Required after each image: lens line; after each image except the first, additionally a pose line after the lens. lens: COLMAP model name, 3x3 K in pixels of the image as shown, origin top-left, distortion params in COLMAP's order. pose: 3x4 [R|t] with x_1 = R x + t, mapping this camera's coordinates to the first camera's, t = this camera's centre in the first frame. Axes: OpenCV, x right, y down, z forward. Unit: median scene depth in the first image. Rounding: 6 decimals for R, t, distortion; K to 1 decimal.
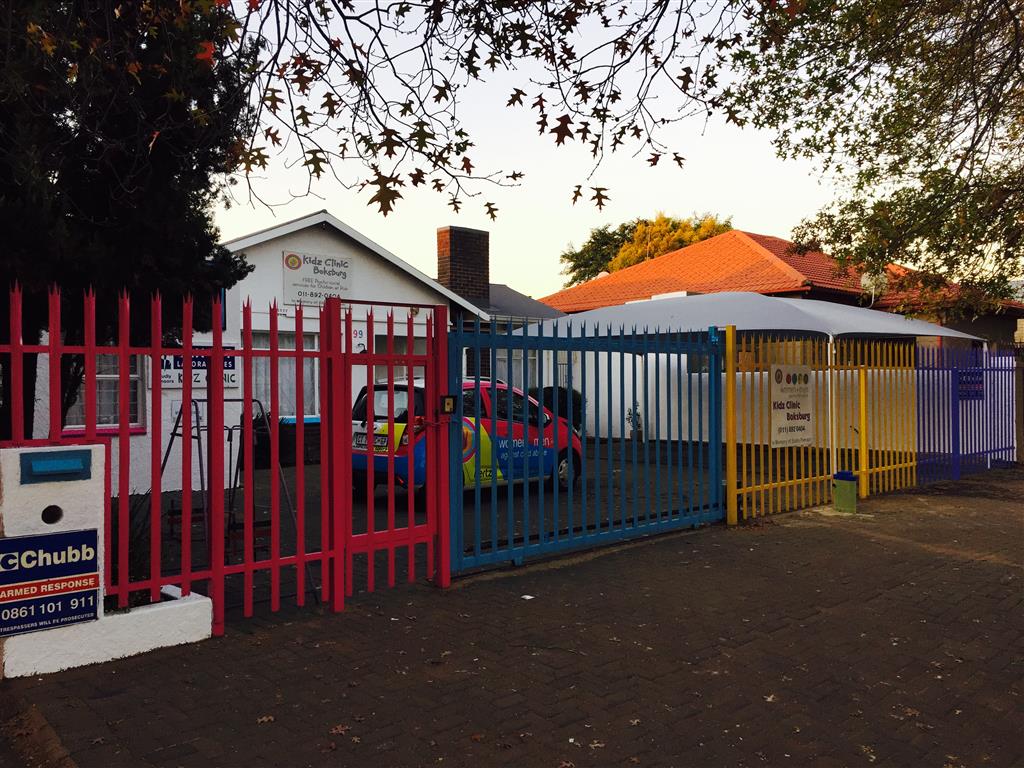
lens RADIAL K [[858.3, 0, 512.0], [0, 858.3, 388.8], [0, 0, 1]] dist [0.006136, -0.002471]
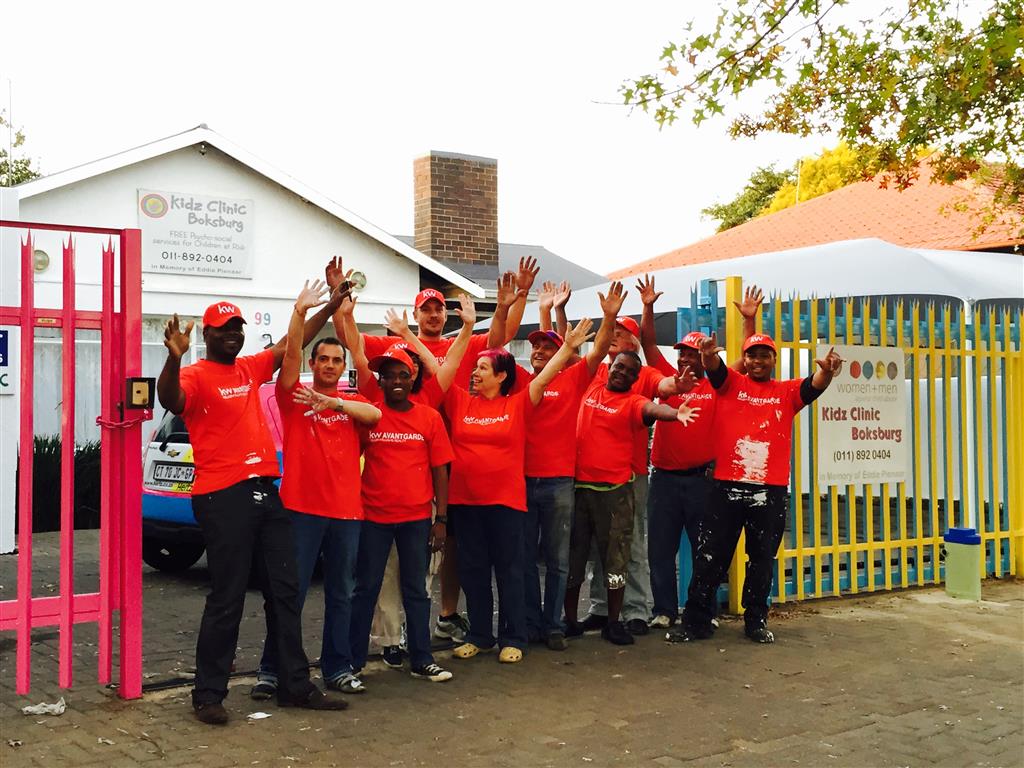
lens RADIAL K [[1354.5, 0, 512.1], [0, 1354.5, 381.6], [0, 0, 1]] dist [0.022195, 0.000000]
pose [[0.994840, -0.005367, -0.101315, 0.108755], [0.001983, 0.999438, -0.033469, 0.016403], [0.101438, 0.033095, 0.994291, 0.032295]]
